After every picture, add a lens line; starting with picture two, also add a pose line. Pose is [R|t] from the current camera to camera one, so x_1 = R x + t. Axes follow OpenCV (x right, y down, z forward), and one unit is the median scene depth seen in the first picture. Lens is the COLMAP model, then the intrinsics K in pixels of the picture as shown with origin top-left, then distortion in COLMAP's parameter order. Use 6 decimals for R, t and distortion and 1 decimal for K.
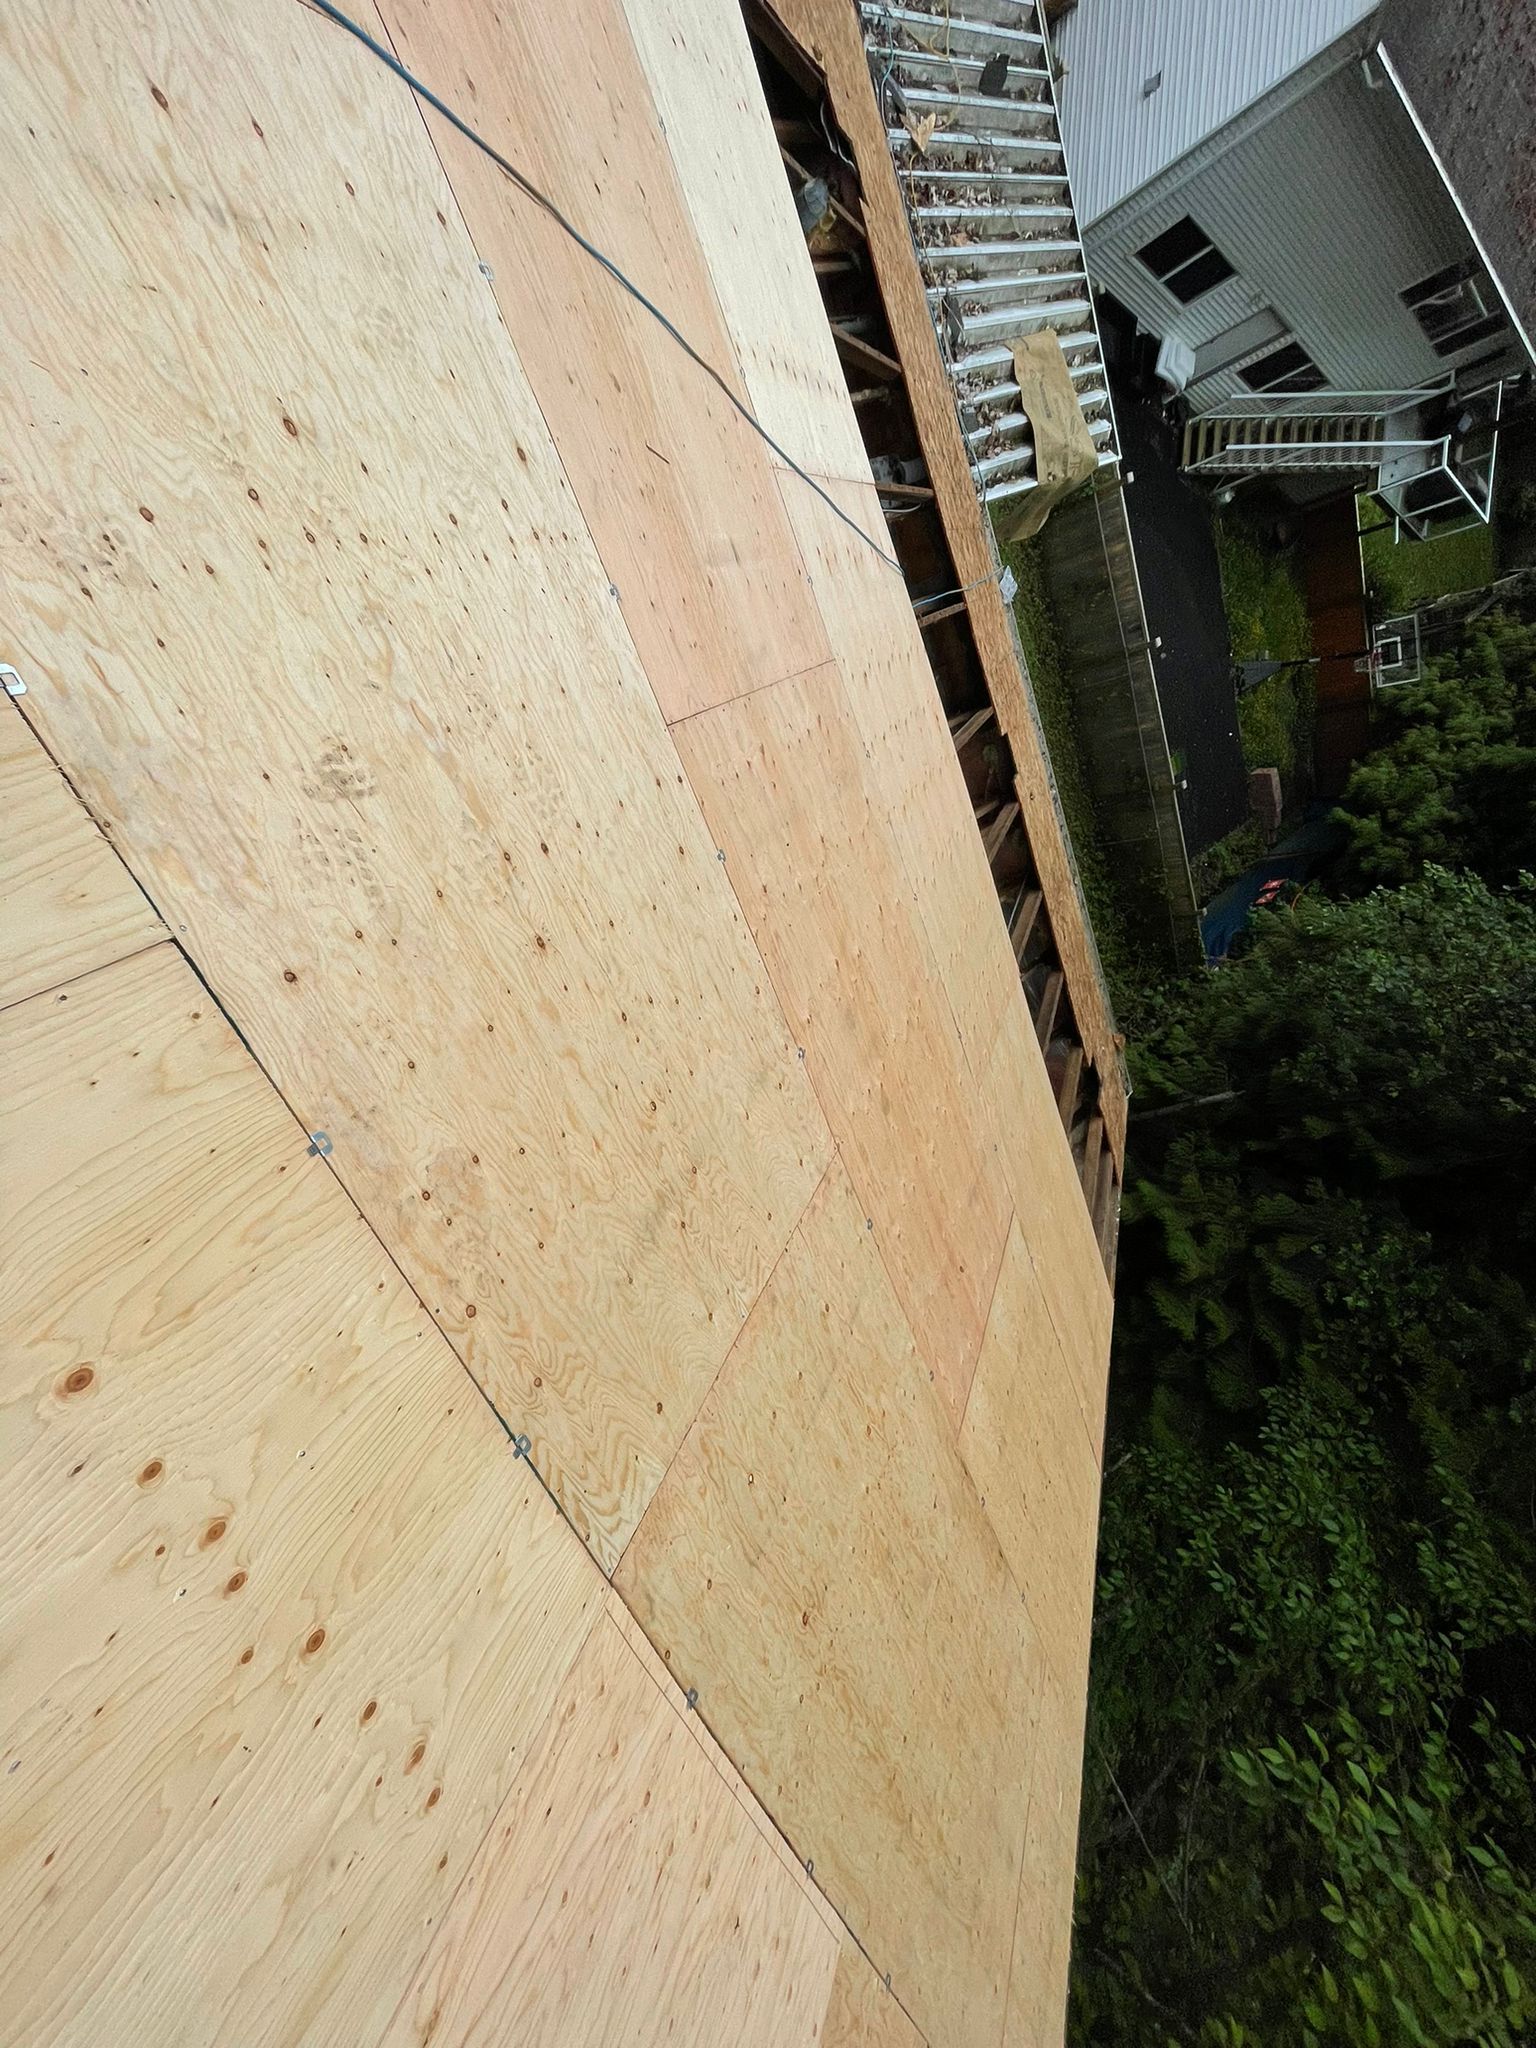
lens RADIAL K [[827.4, 0, 768.0], [0, 827.4, 1024.0], [0, 0, 1]] dist [-0.007315, 0.000613]
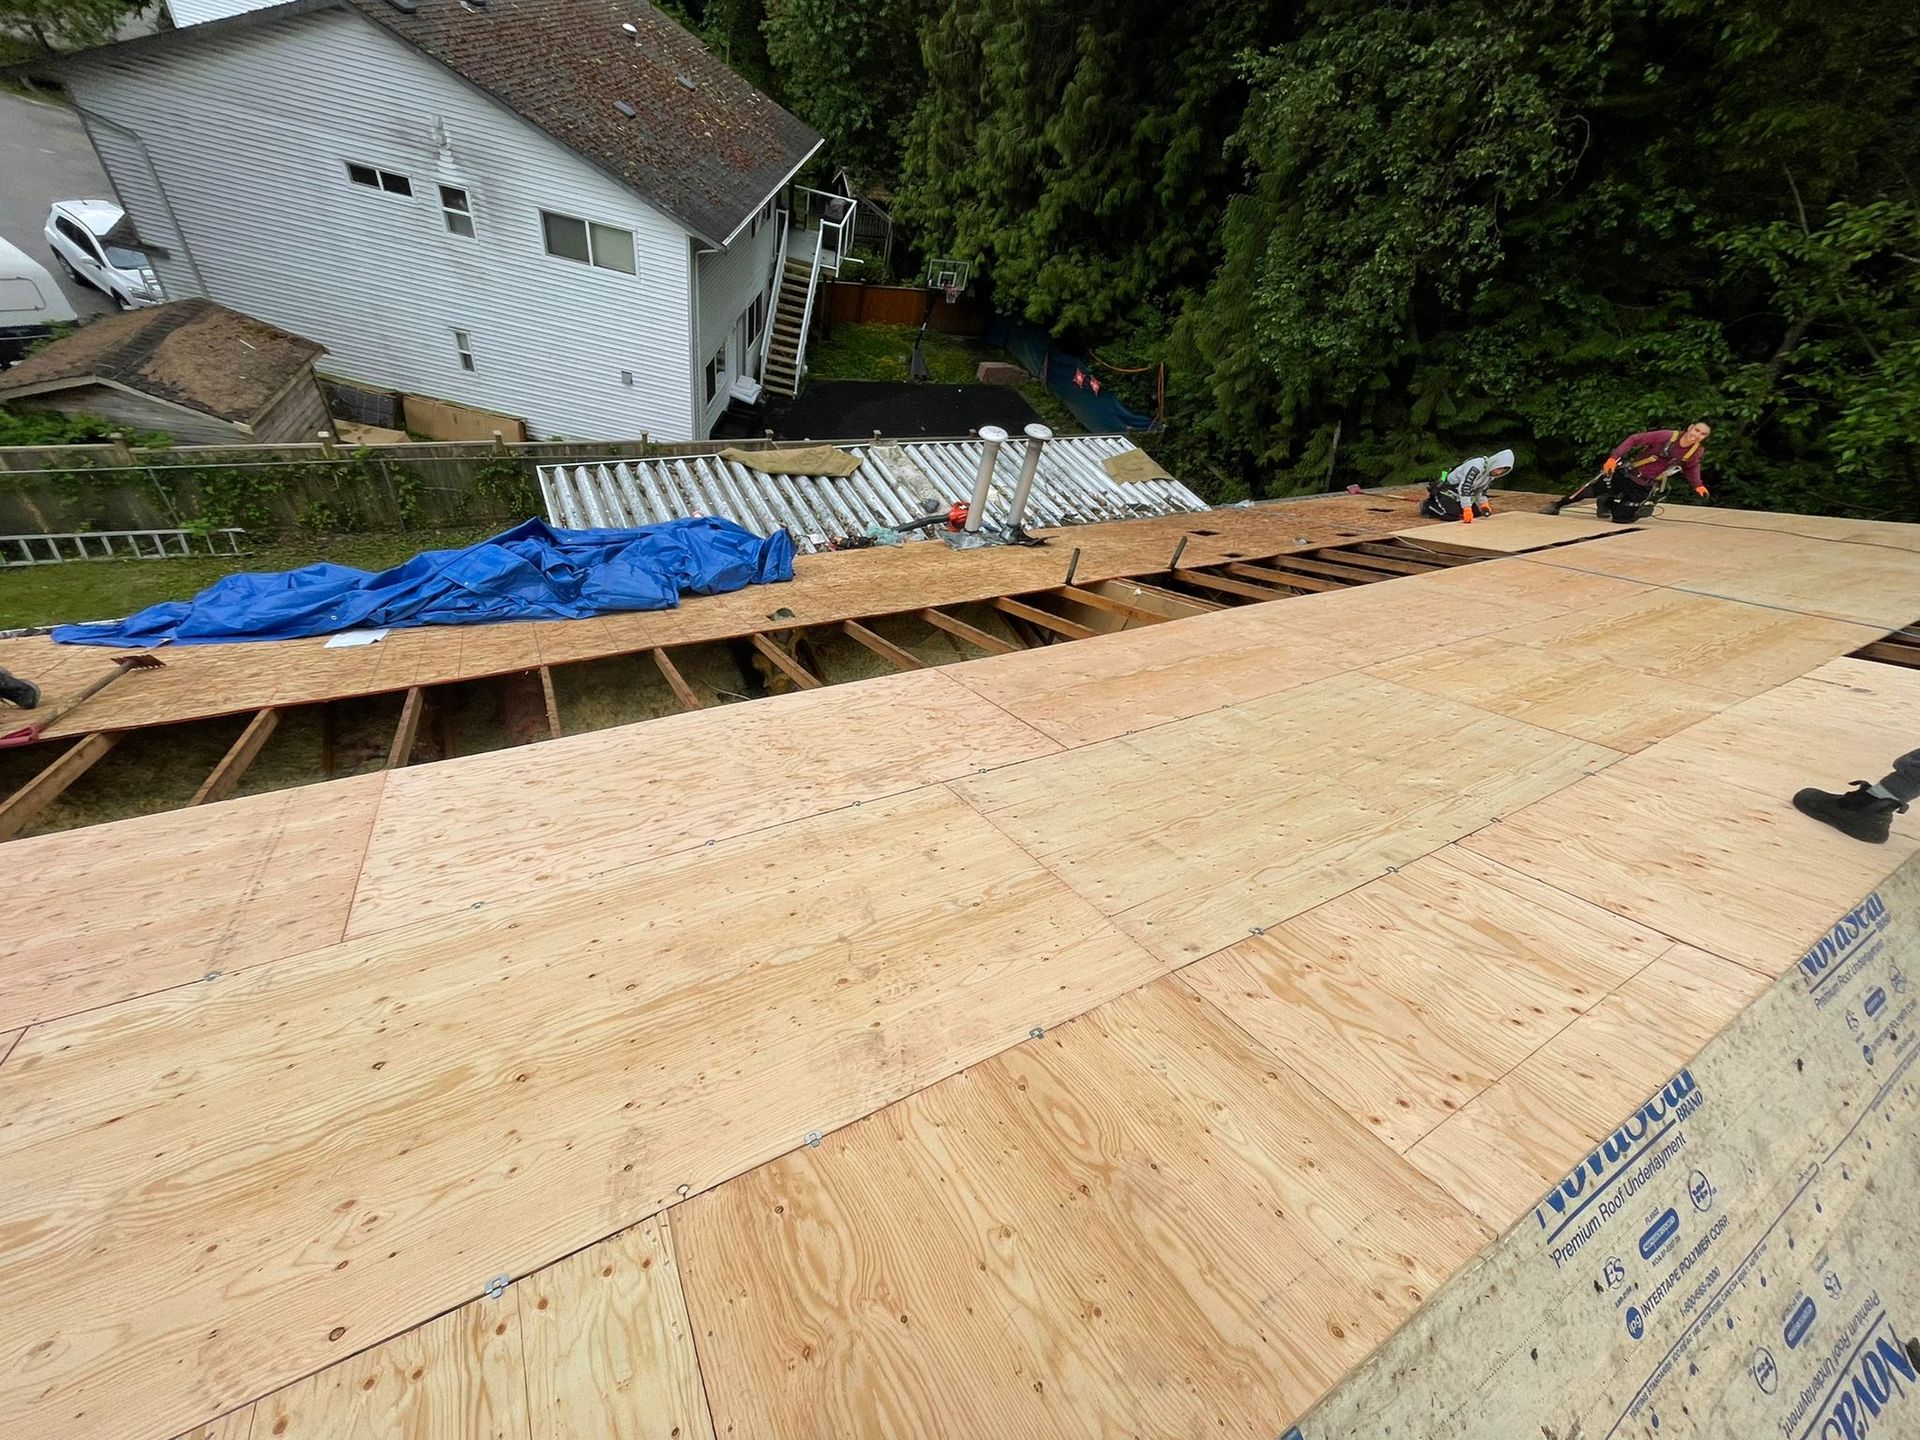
lens RADIAL K [[761.4, 0, 965.5], [0, 761.4, 719.6], [0, 0, 1]] dist [-0.001264, -0.000063]
pose [[0.109999, -0.984427, 0.137128, -0.555049], [0.990951, 0.119298, 0.061521, -1.339460], [-0.076922, 0.129120, 0.988641, -0.666642]]
